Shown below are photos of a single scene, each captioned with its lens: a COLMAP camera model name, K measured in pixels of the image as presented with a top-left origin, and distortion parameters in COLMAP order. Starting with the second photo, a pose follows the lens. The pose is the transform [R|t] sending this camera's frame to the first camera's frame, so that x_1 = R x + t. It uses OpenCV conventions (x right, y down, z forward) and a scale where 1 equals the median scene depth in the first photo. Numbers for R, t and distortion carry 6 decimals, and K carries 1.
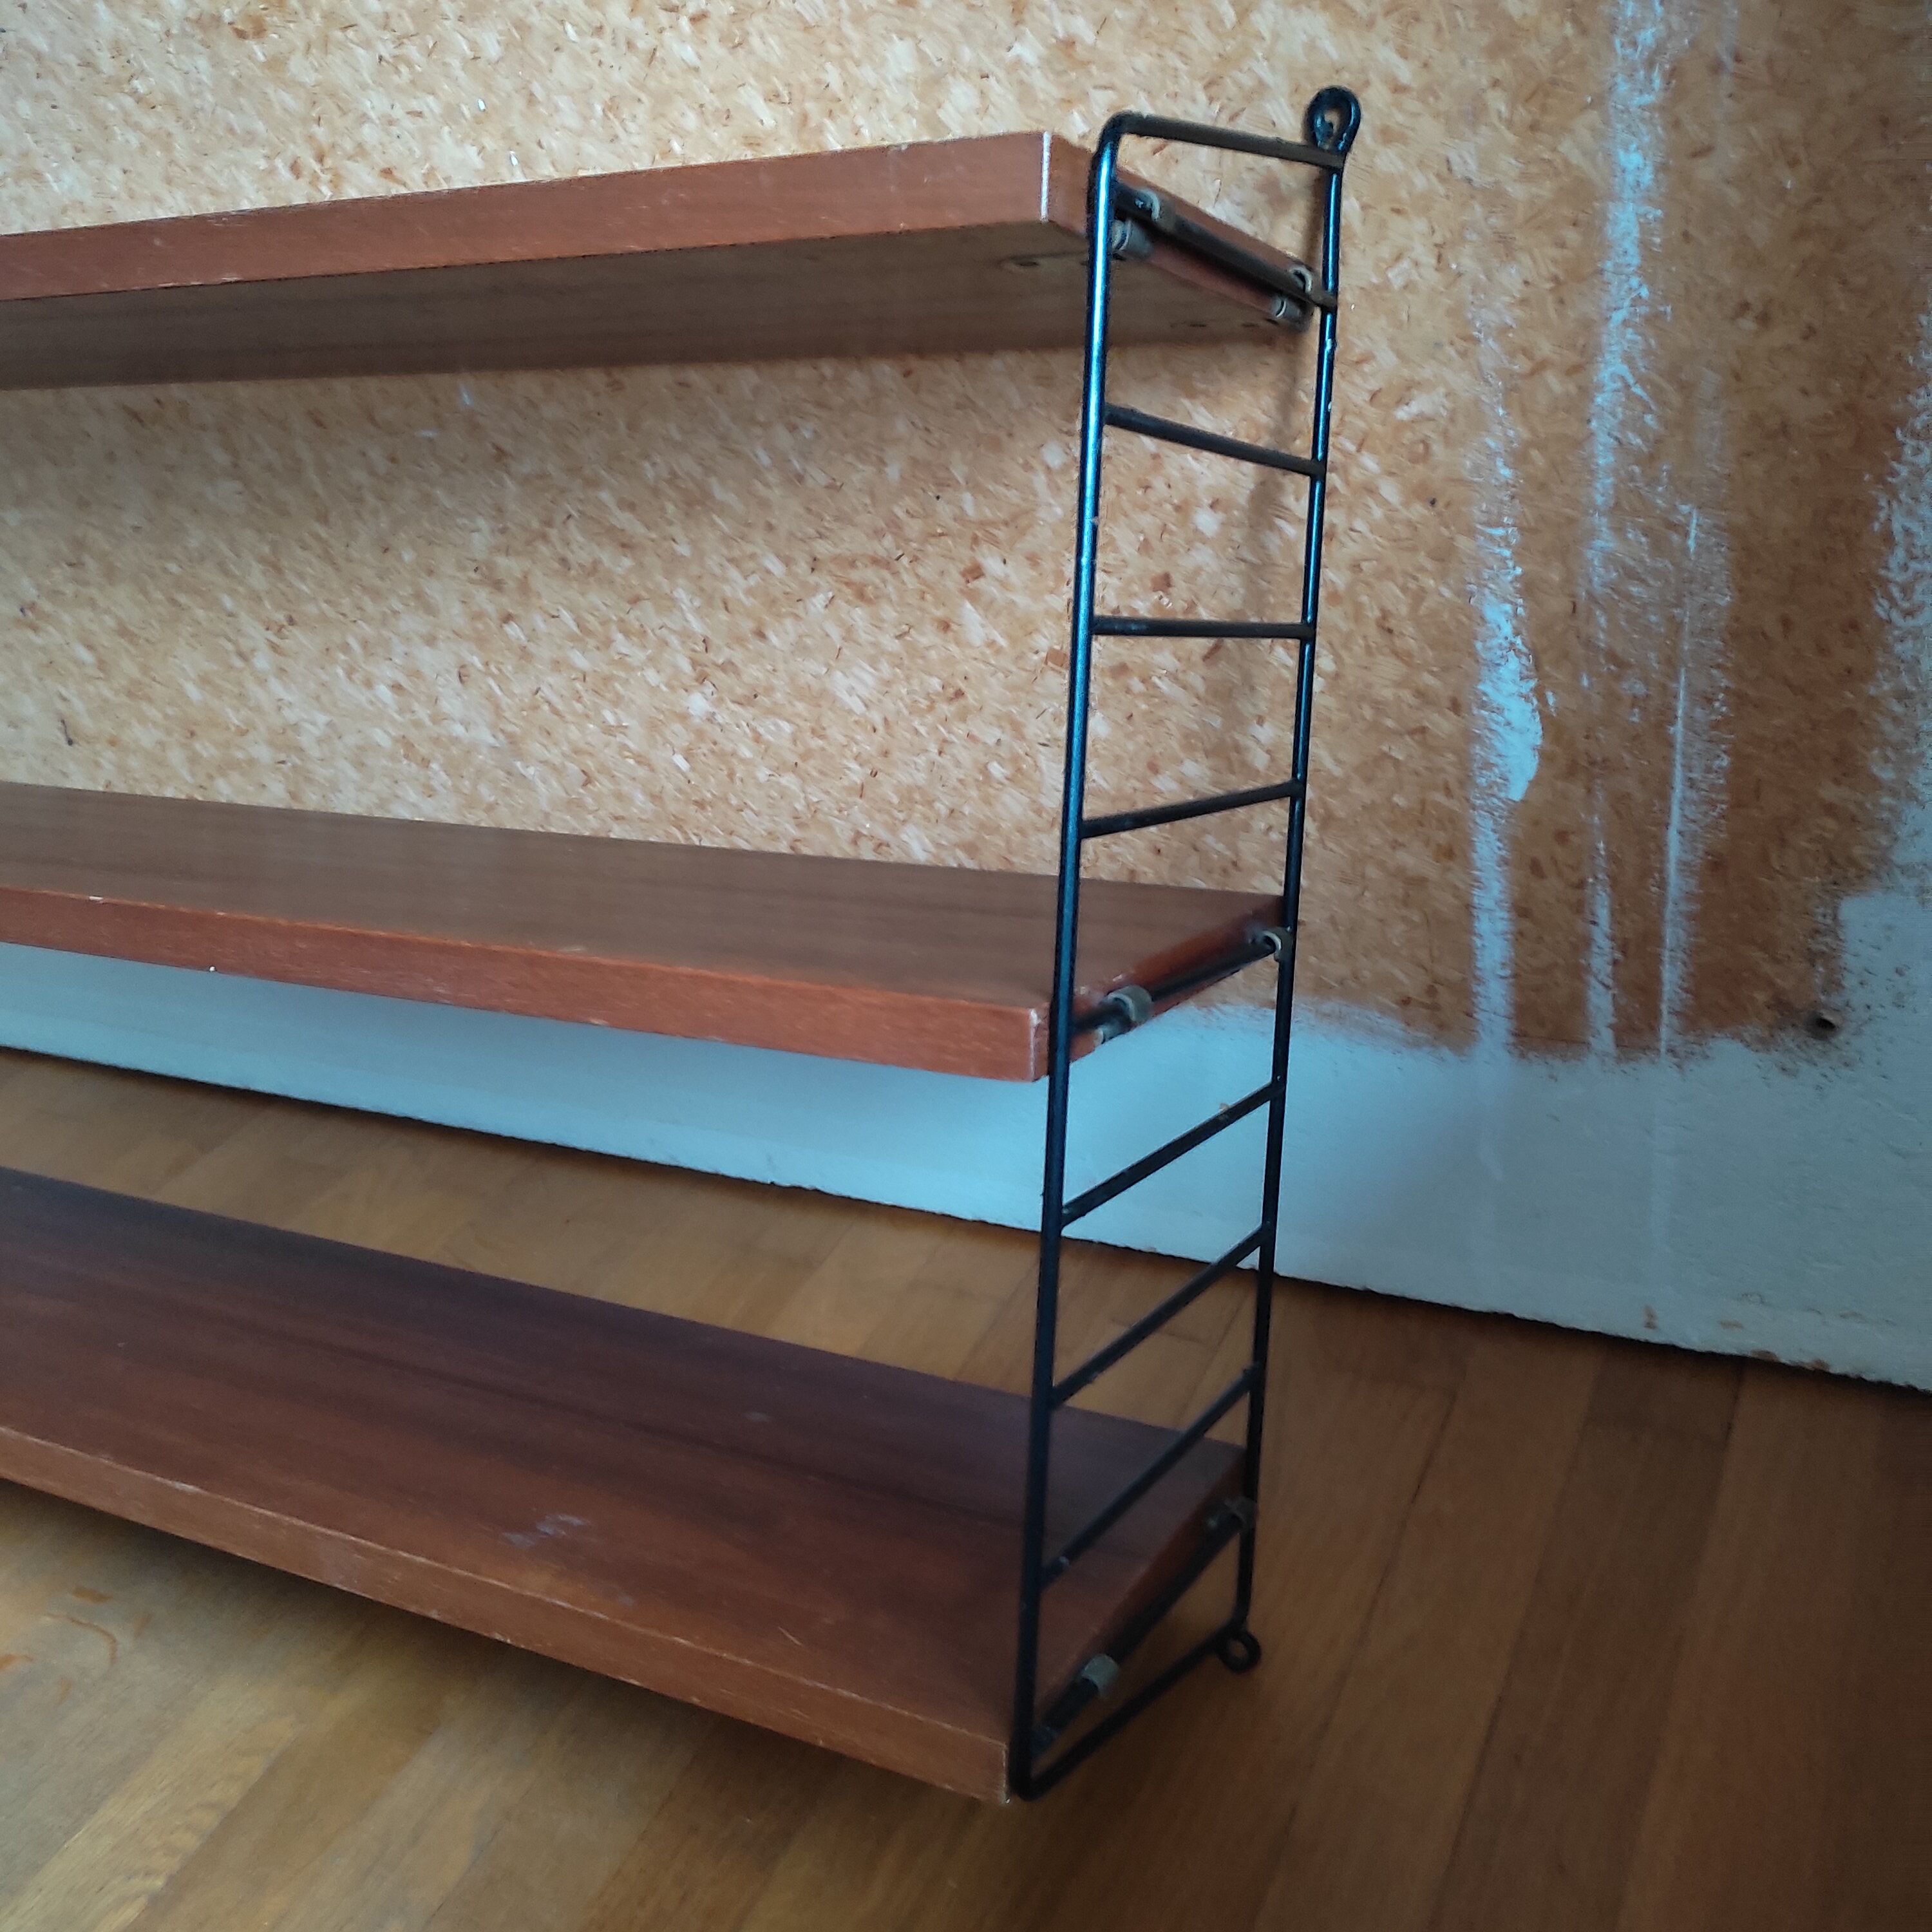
lens RADIAL K [[1947.8, 0, 934.3], [0, 1947.8, 959.8], [0, 0, 1]] dist [0.065363, -0.110119]
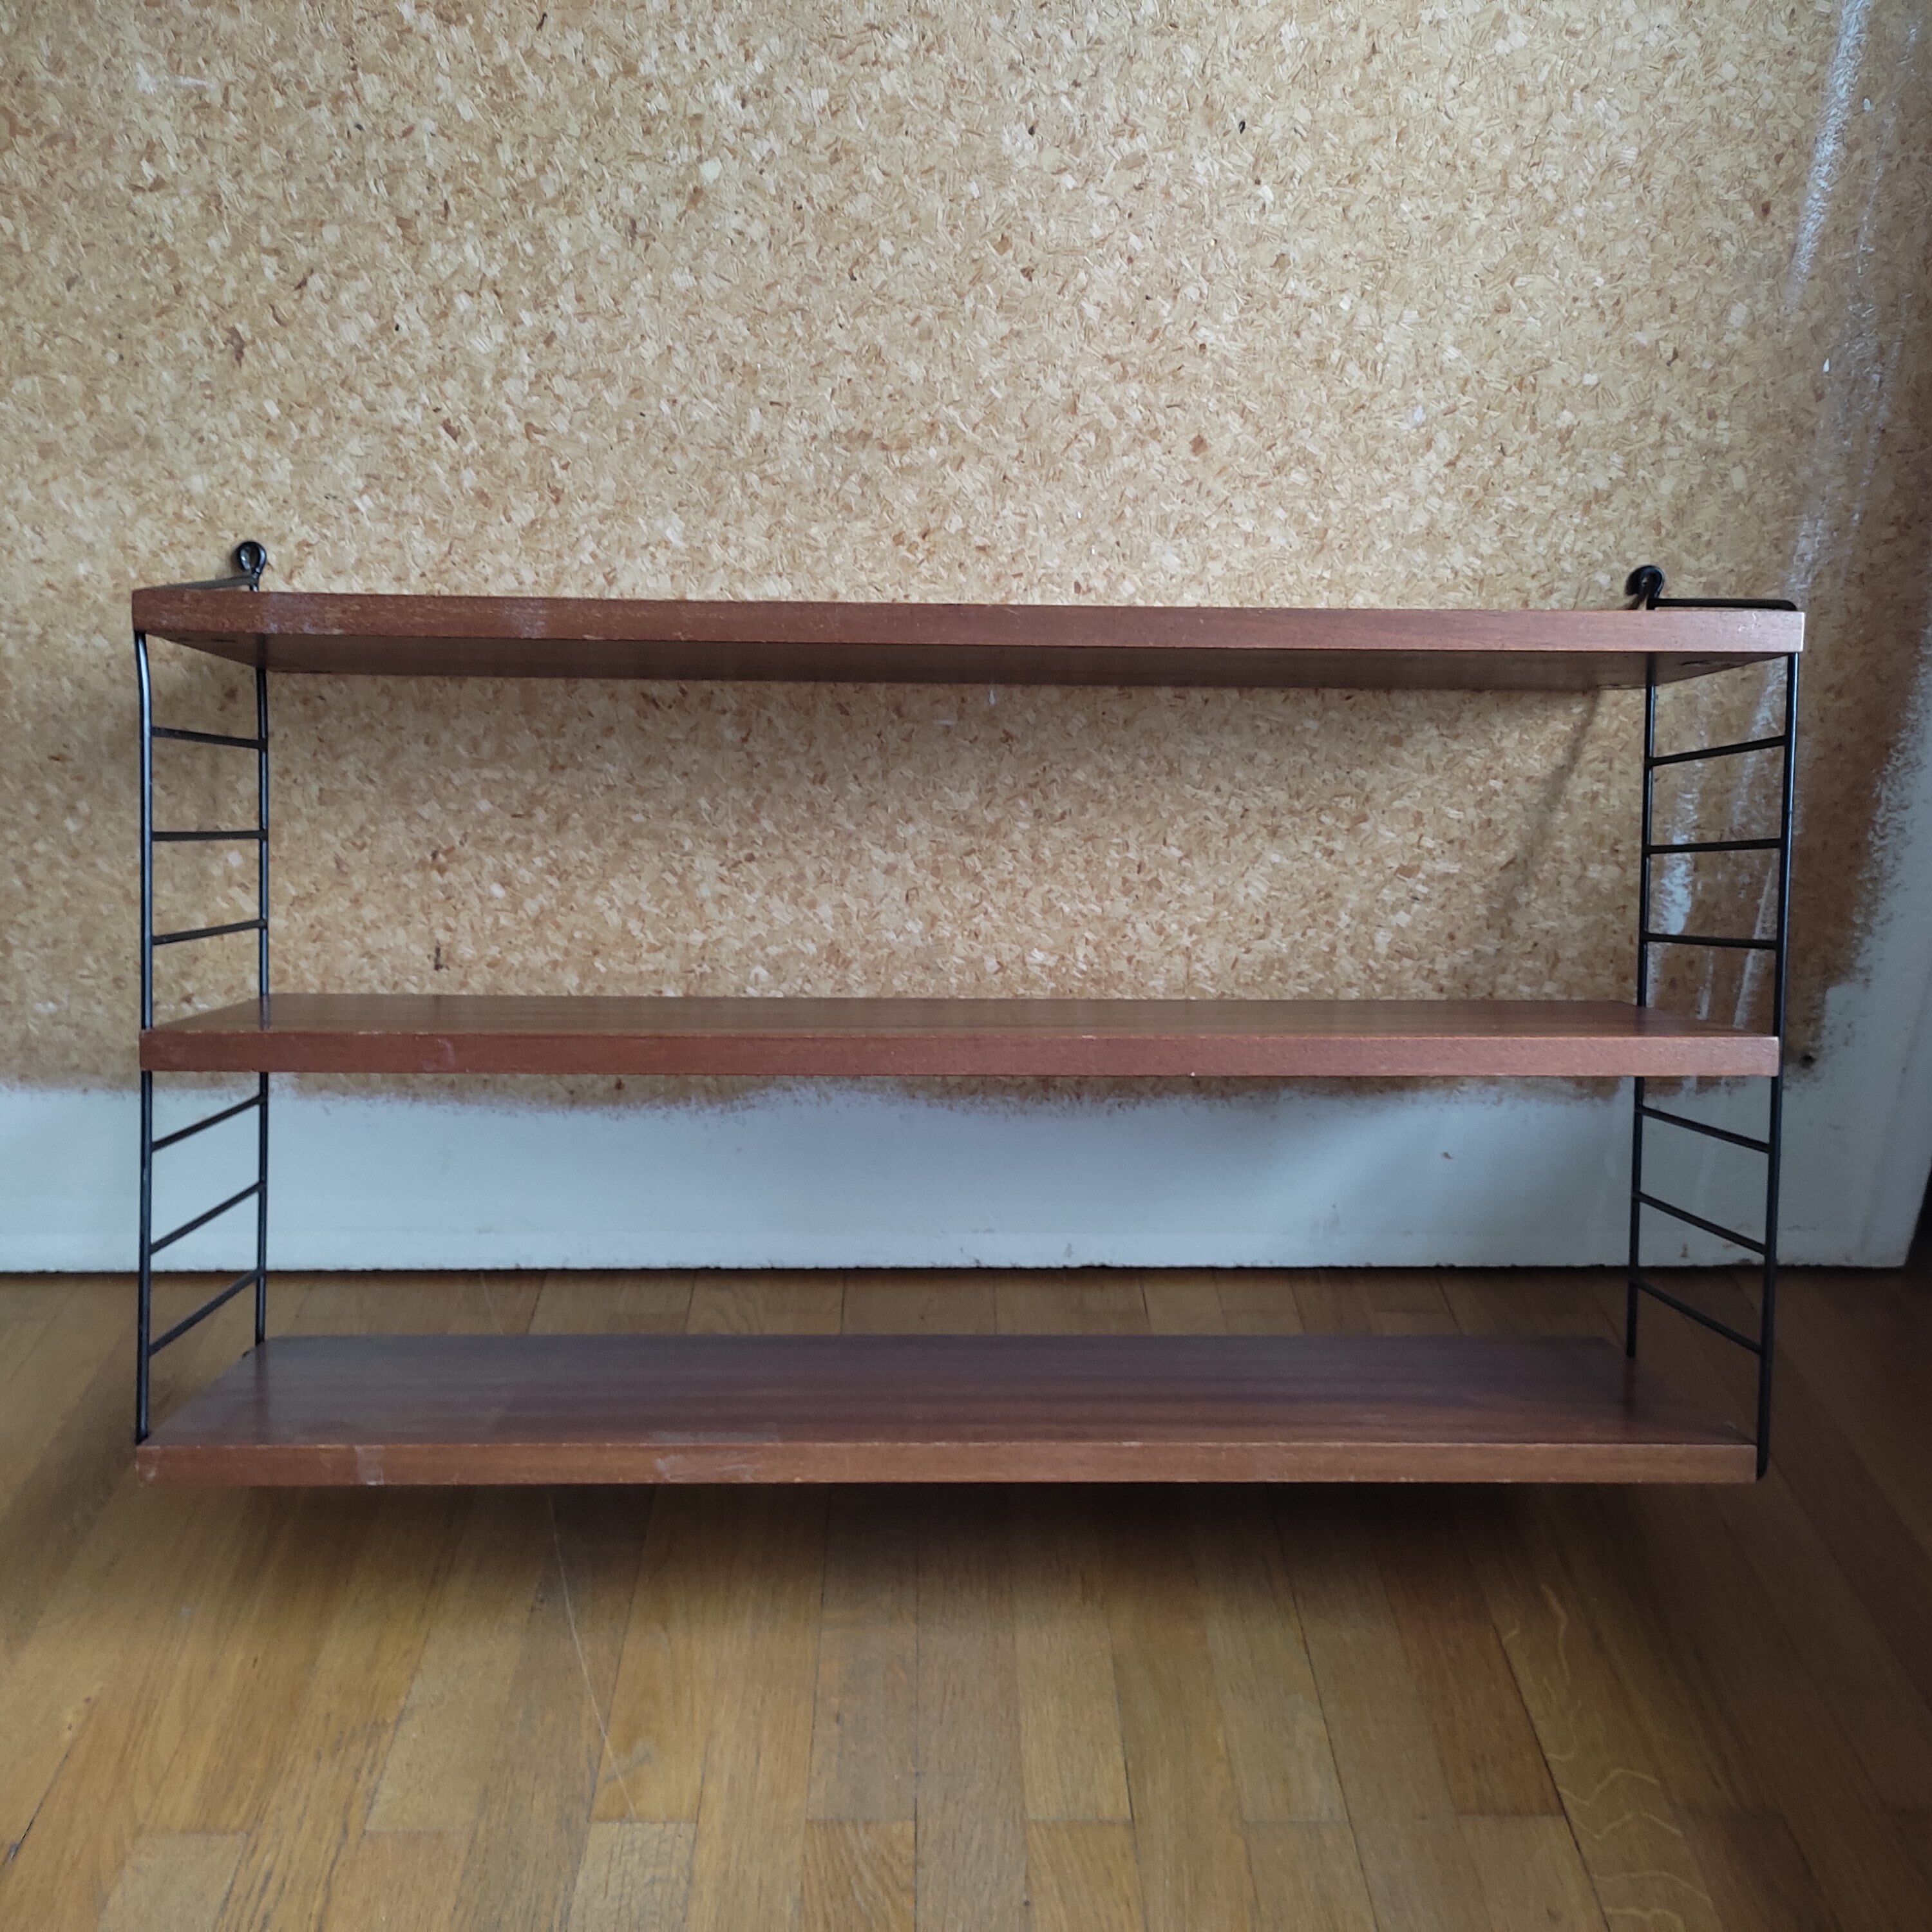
lens RADIAL K [[1973.9, 0, 948.6], [0, 1973.9, 967.2], [0, 0, 1]] dist [0.058263, -0.082213]
pose [[0.866943, -0.039328, 0.496853, -0.867573], [0.098698, 0.990687, -0.093798, 0.031995], [-0.488537, 0.130356, 0.862751, -0.169842]]
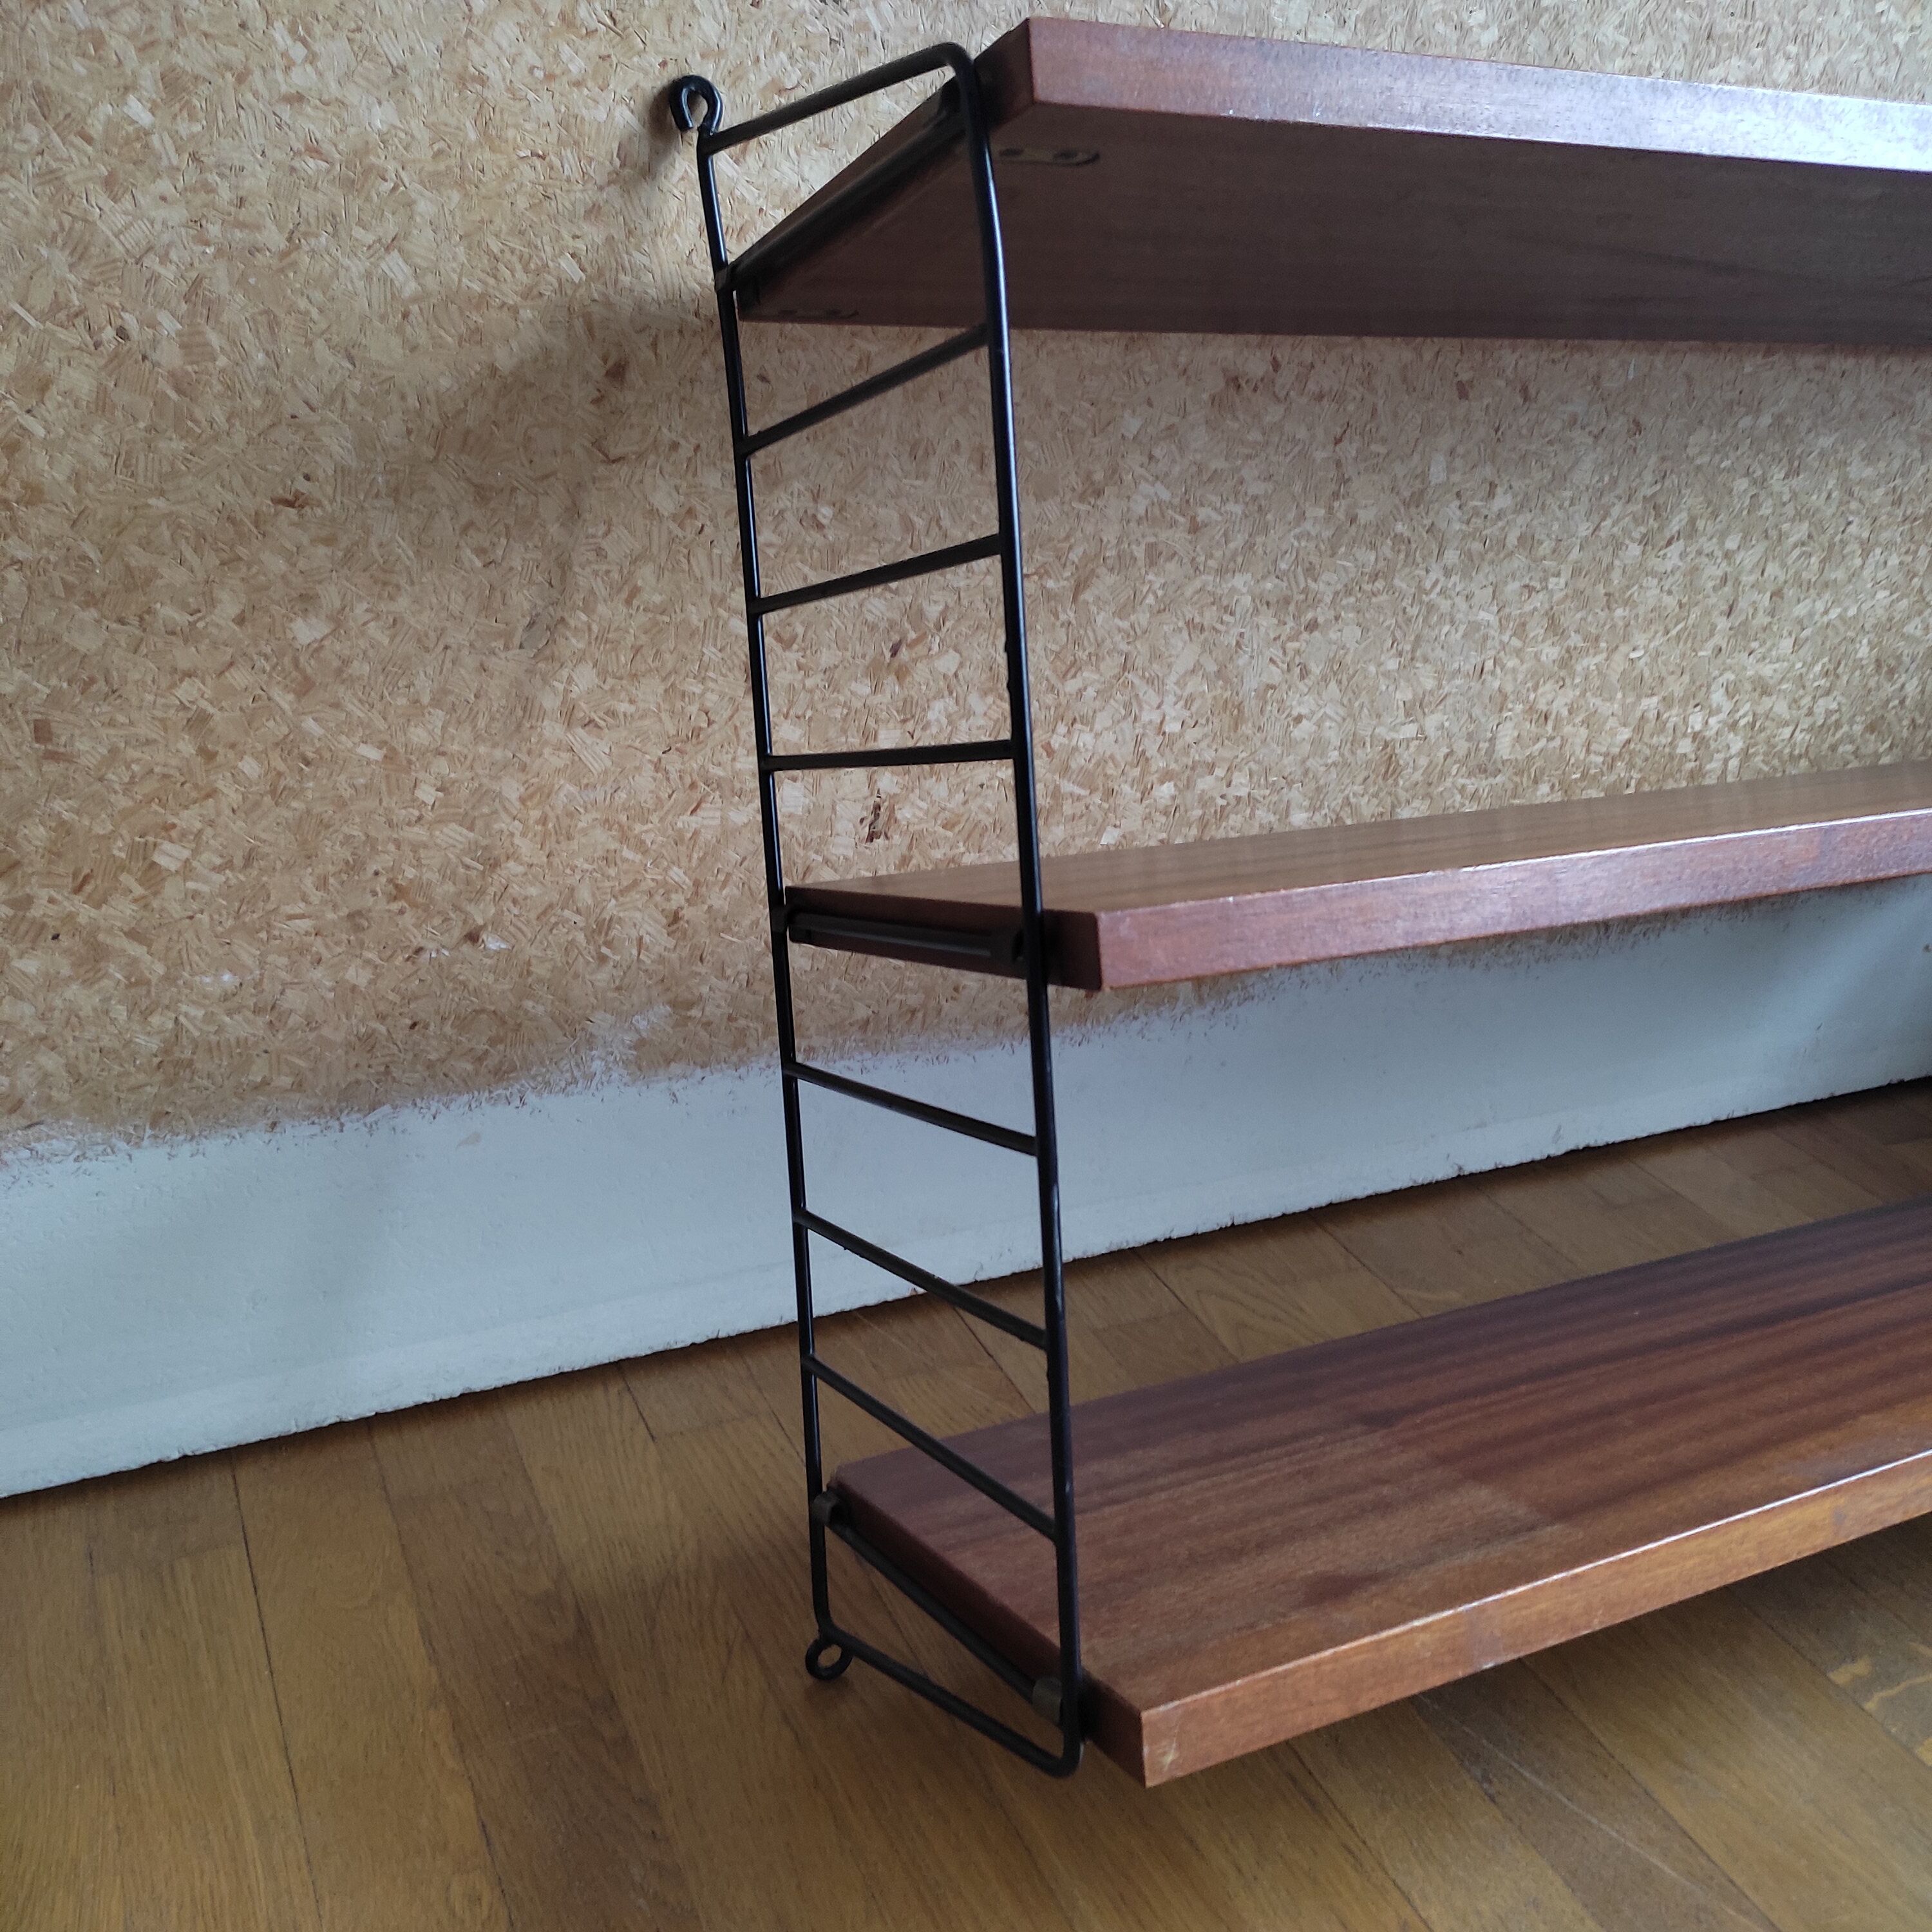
lens RADIAL K [[1947.8, 0, 934.3], [0, 1947.8, 959.8], [0, 0, 1]] dist [0.065363, -0.110119]
pose [[0.584214, -0.146267, 0.798310, -1.151069], [0.243962, 0.969785, -0.000850, -0.069320], [-0.774065, 0.195254, 0.602246, 0.640285]]
